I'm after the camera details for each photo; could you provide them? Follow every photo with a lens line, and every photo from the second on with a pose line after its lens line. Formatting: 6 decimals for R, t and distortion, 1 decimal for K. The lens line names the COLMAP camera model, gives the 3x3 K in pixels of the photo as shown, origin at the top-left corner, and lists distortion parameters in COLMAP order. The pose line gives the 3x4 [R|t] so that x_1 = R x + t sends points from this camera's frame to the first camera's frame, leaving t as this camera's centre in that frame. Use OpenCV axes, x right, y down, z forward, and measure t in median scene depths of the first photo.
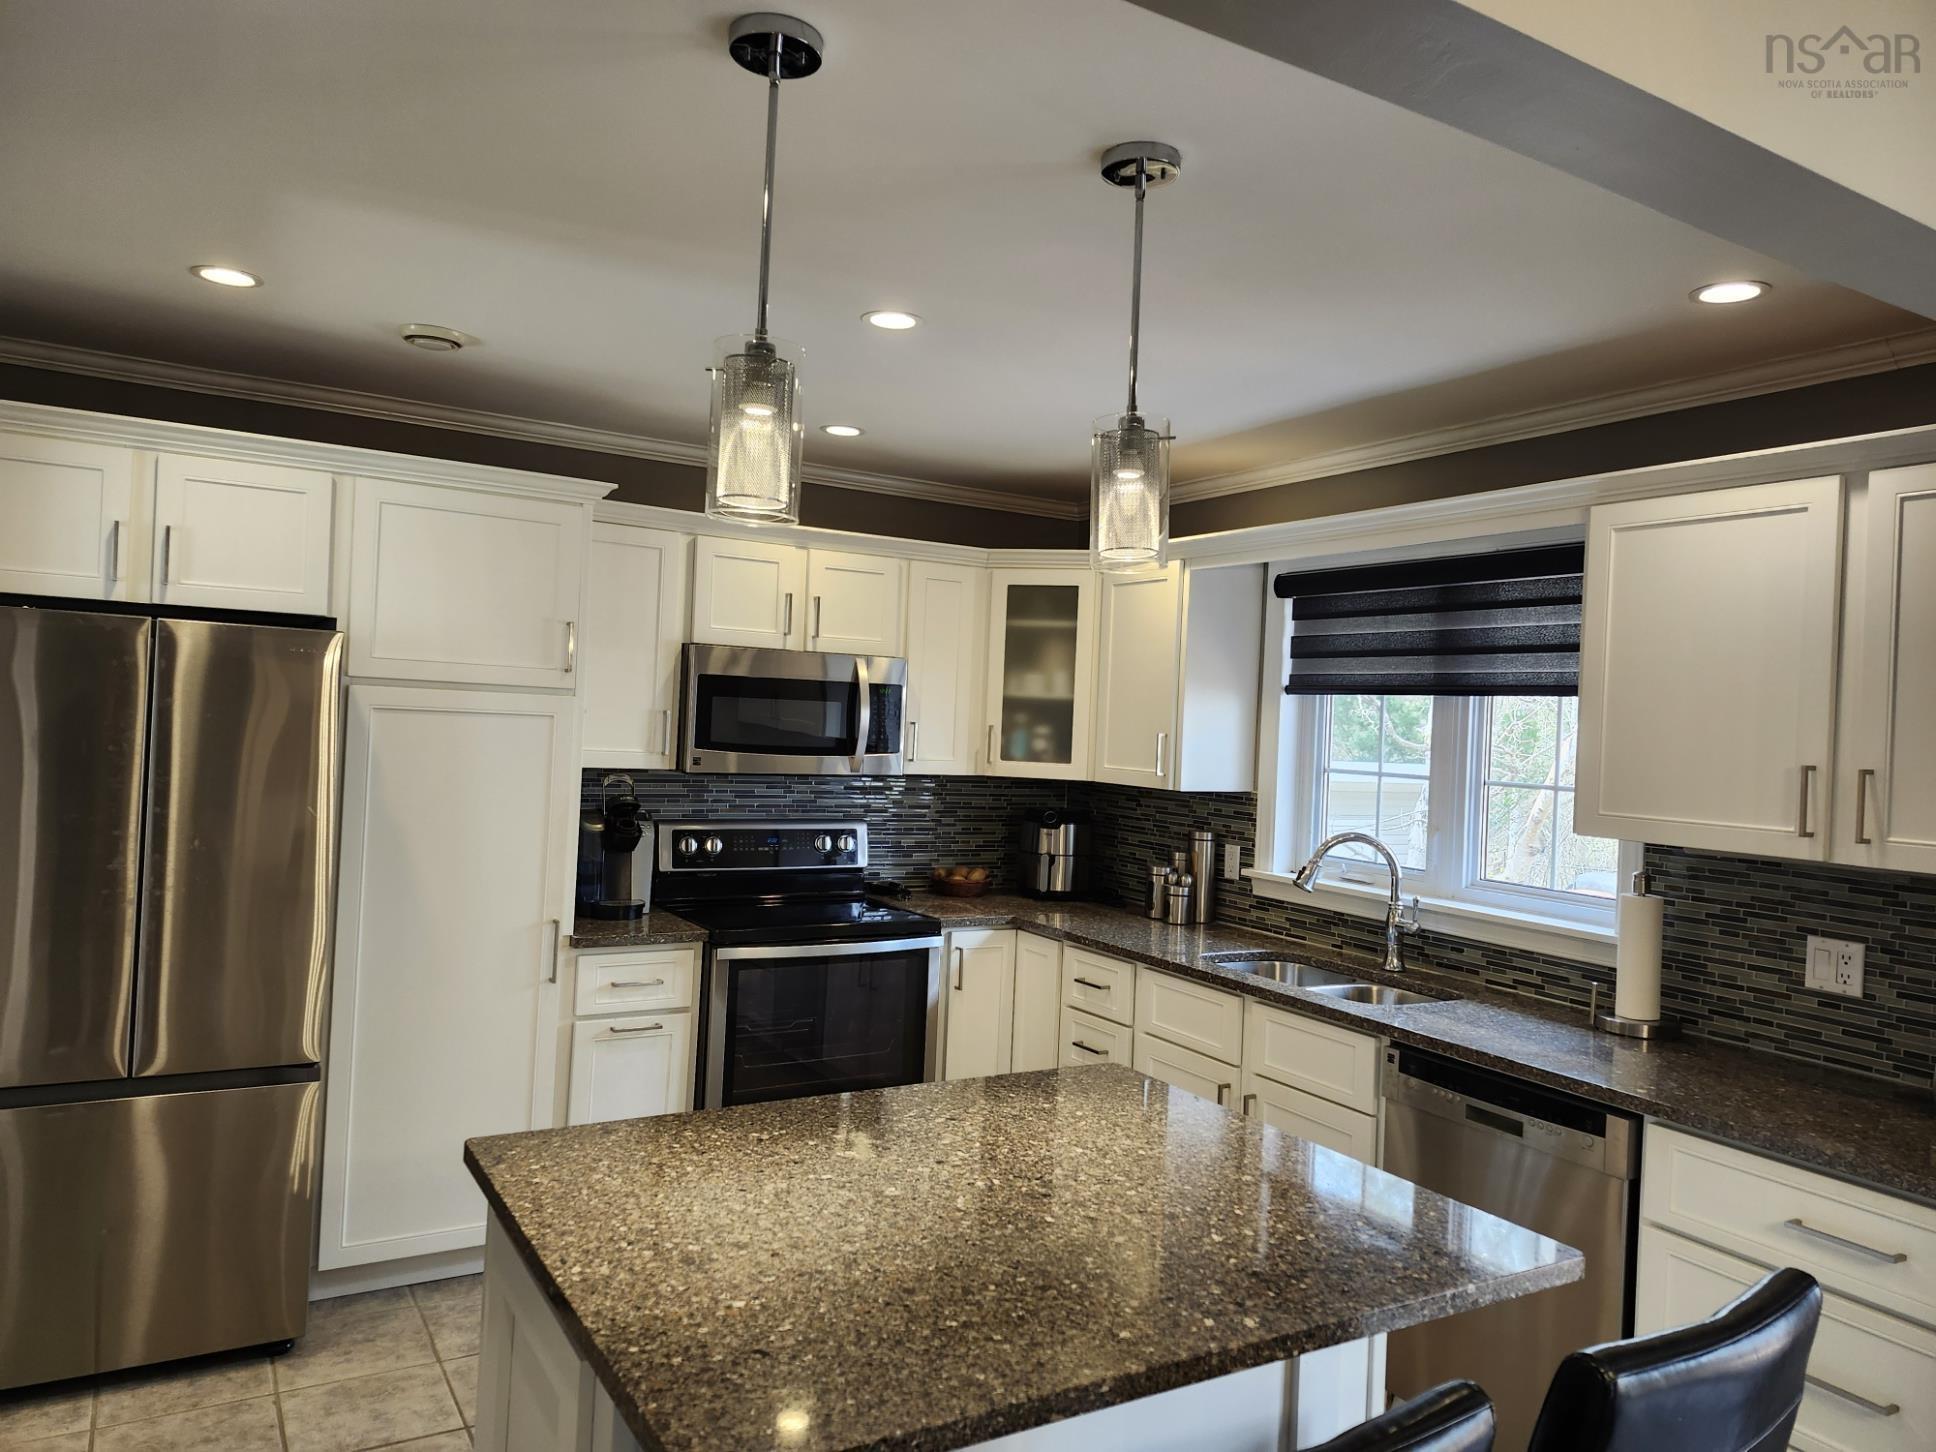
lens RADIAL K [[1290.2, 0, 968.0], [0, 1290.2, 726.0], [0, 0, 1]] dist [0.091459, -0.000003]
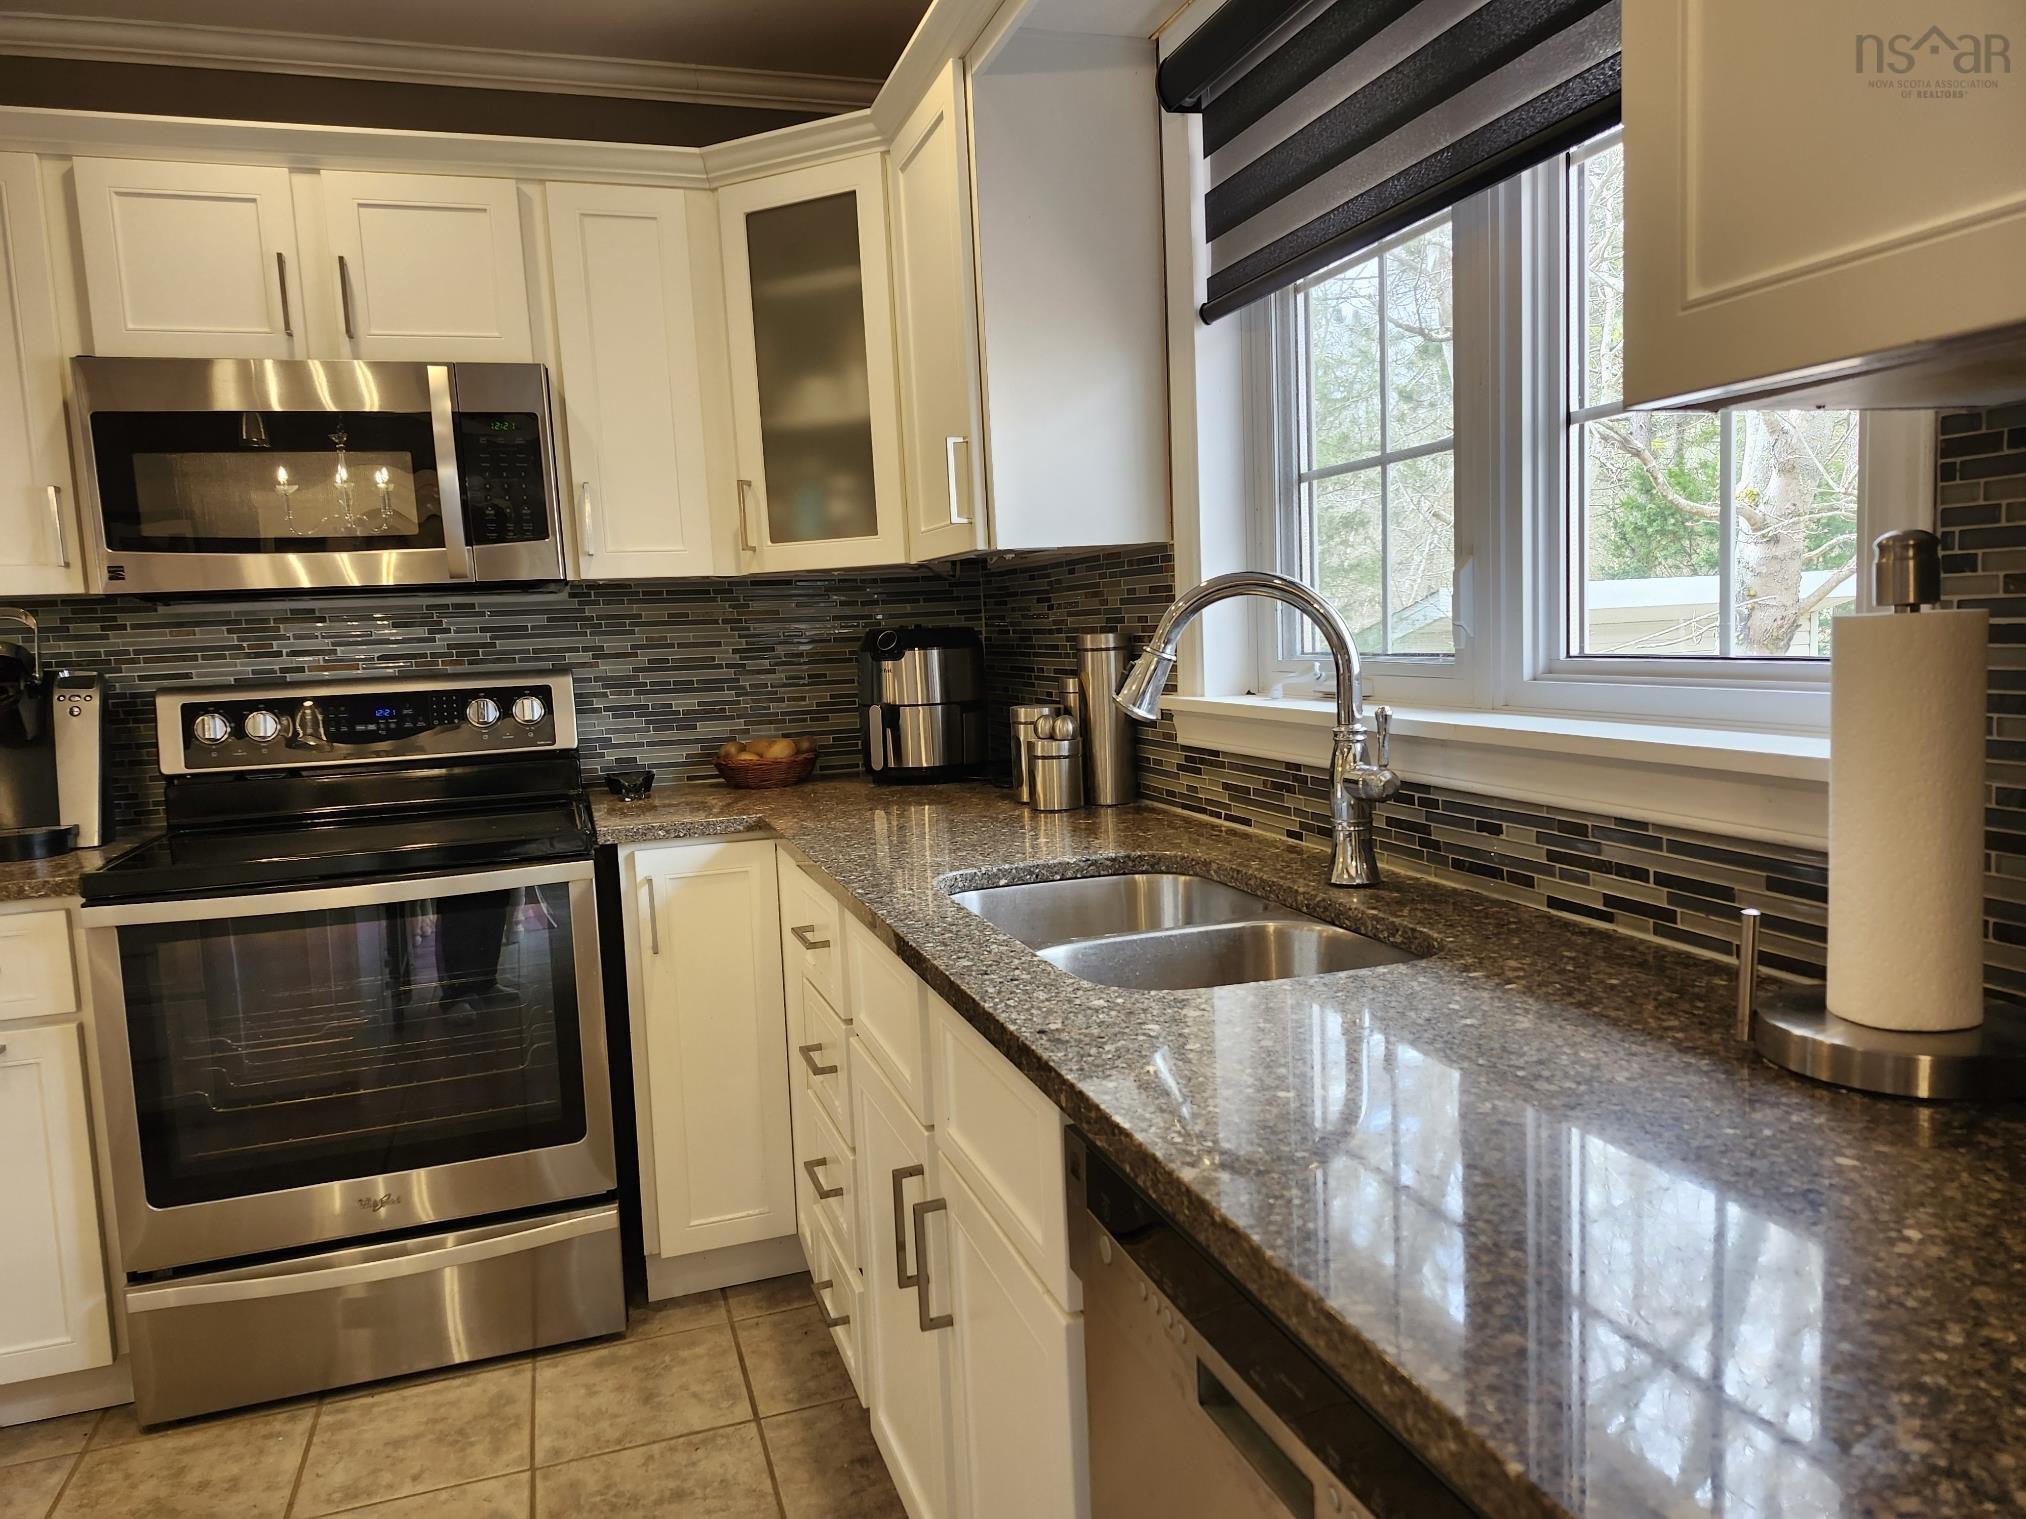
lens RADIAL K [[1355.0, 0, 1013.0], [0, 1355.0, 759.5], [0, 0, 1]] dist [0.131416, -0.001310]
pose [[0.972283, -0.069074, -0.223372, 0.277395], [0.090692, 0.991983, 0.088006, 0.083762], [0.215503, -0.105825, 0.970752, 0.470859]]
